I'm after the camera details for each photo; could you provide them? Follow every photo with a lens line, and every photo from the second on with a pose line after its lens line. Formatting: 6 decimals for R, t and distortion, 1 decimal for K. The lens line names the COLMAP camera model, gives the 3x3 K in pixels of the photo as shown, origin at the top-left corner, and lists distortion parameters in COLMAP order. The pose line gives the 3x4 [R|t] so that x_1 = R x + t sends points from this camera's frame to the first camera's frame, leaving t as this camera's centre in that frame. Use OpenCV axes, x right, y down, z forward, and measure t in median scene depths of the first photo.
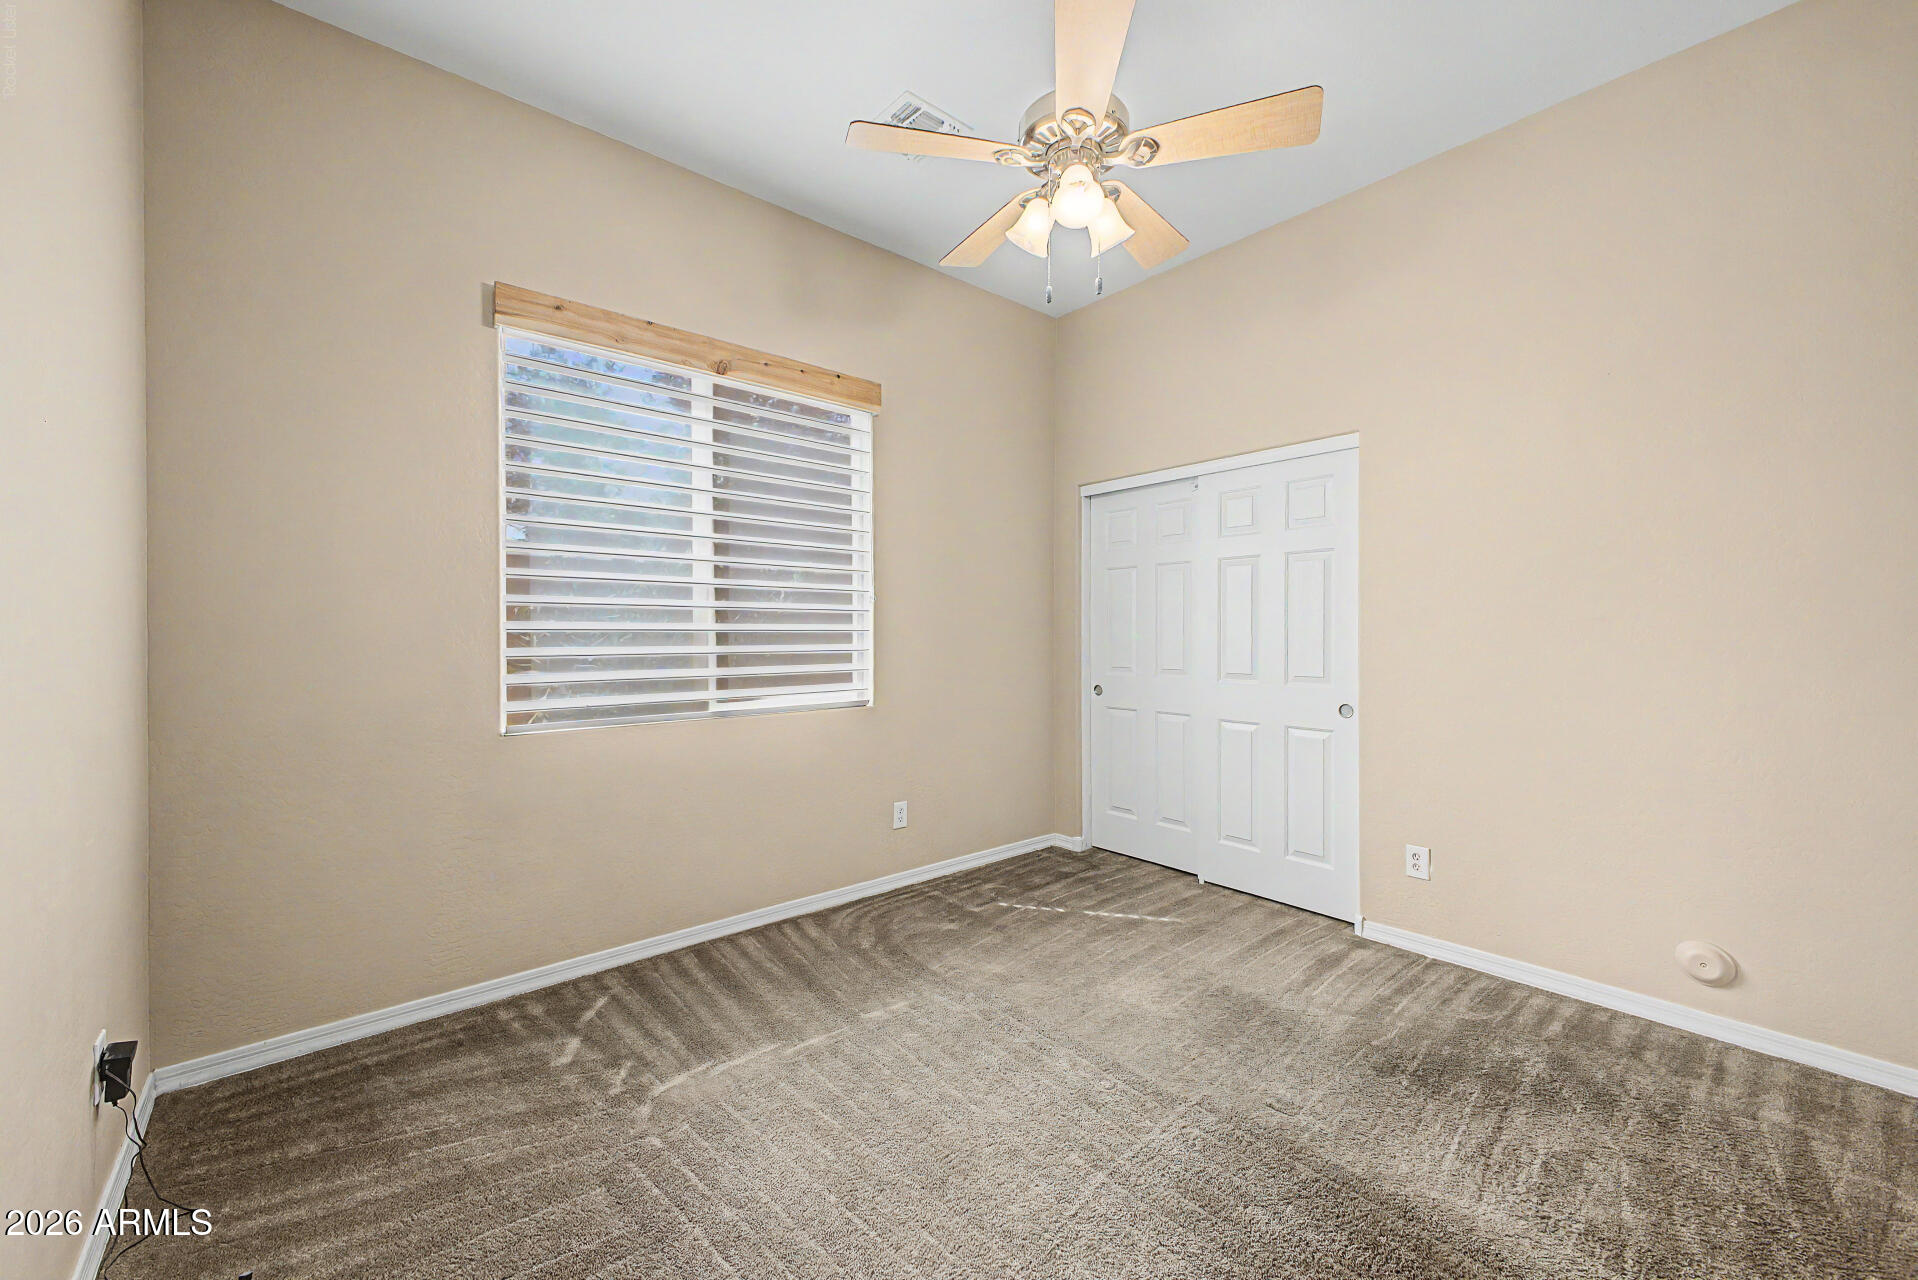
lens RADIAL K [[757.5, 0, 959.0], [0, 757.5, 640.0], [0, 0, 1]] dist [0.008416, -0.000201]
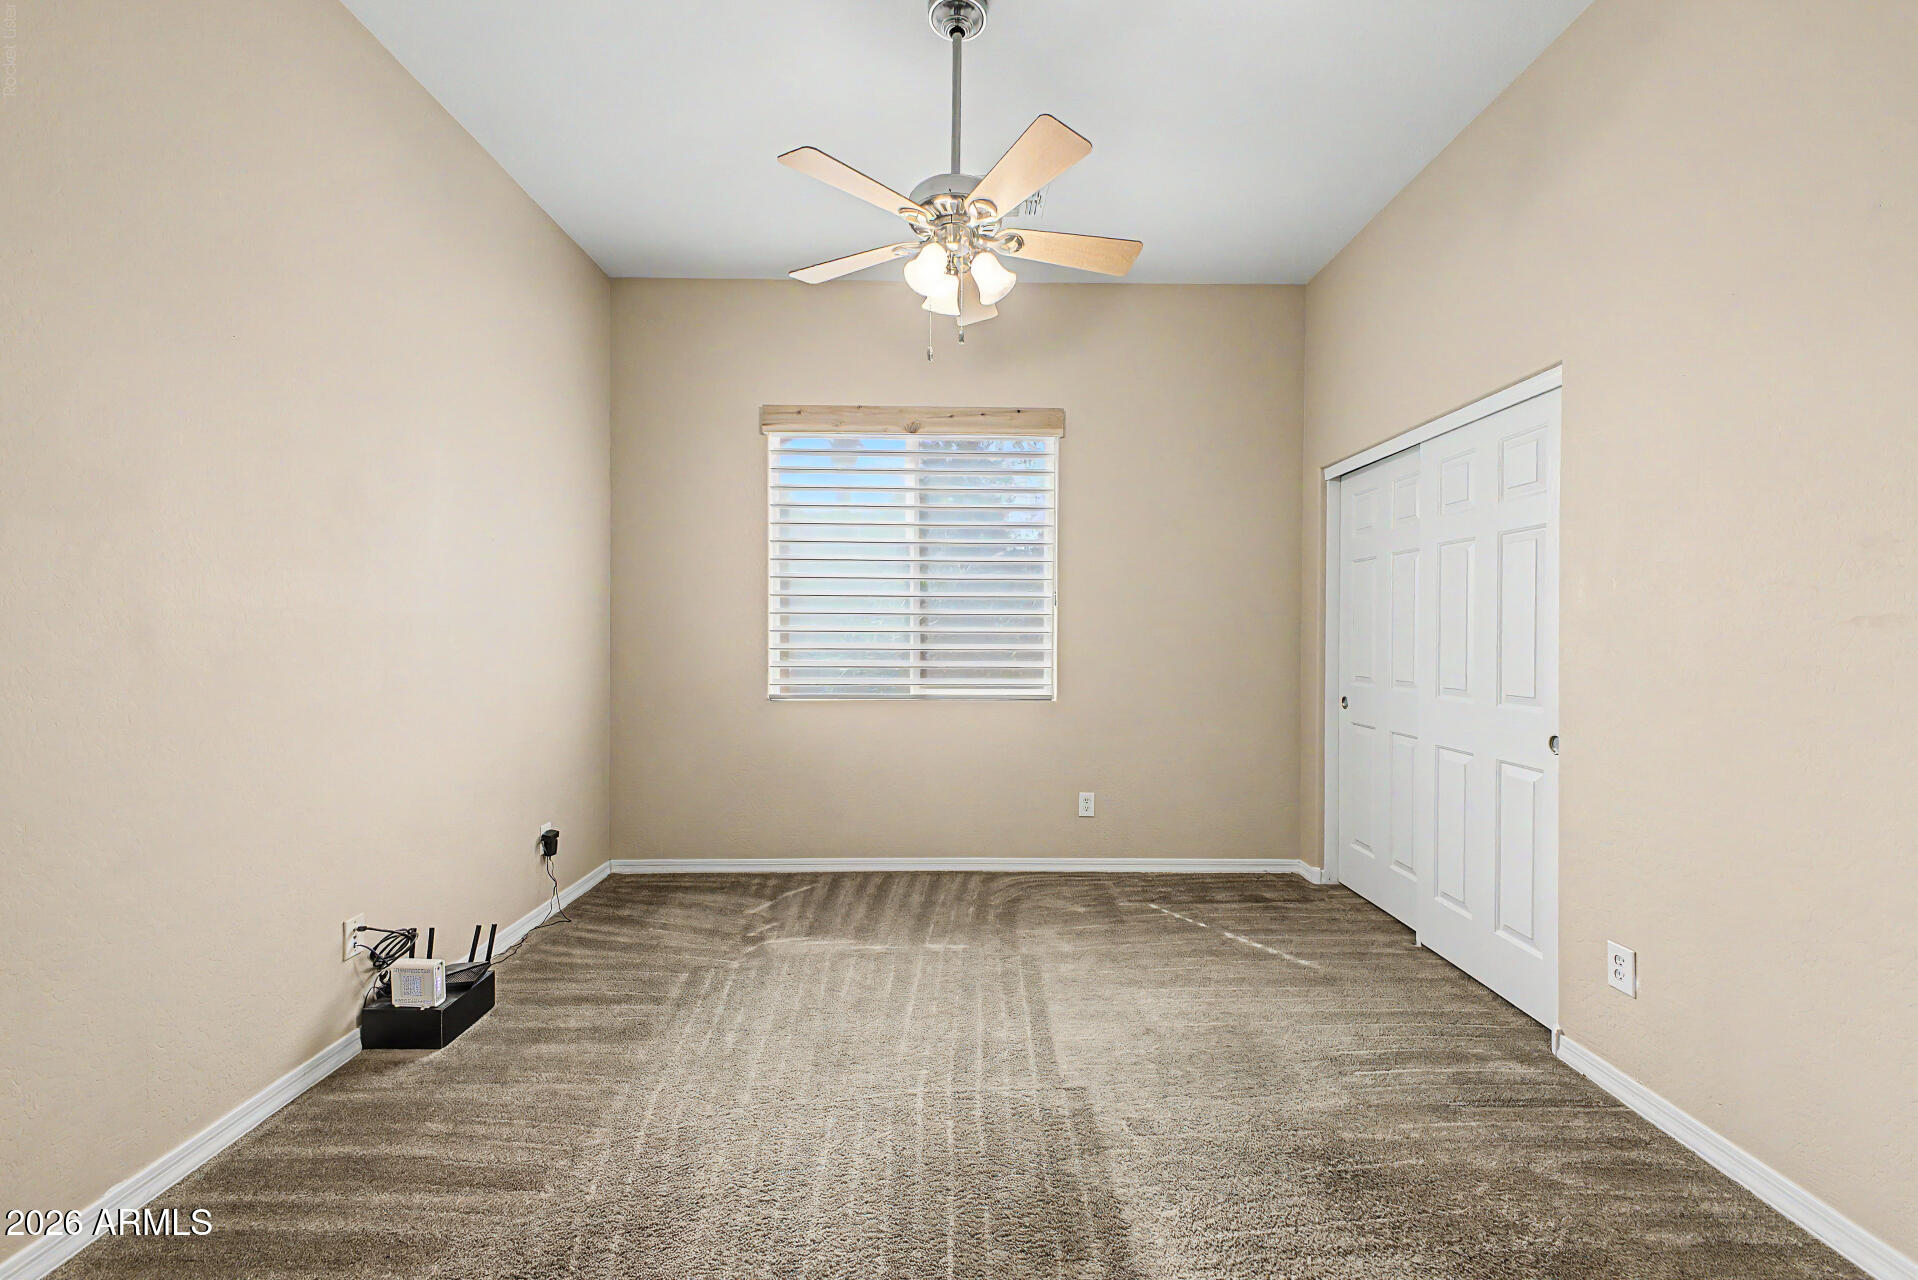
lens RADIAL K [[759.5, 0, 955.5], [0, 759.5, 631.4], [0, 0, 1]] dist [0.007938, -0.000141]
pose [[0.764856, 0.004780, -0.644184, 0.531421], [-0.014314, 0.999852, -0.009576, -0.000956], [0.644043, 0.016545, 0.764811, 0.060117]]
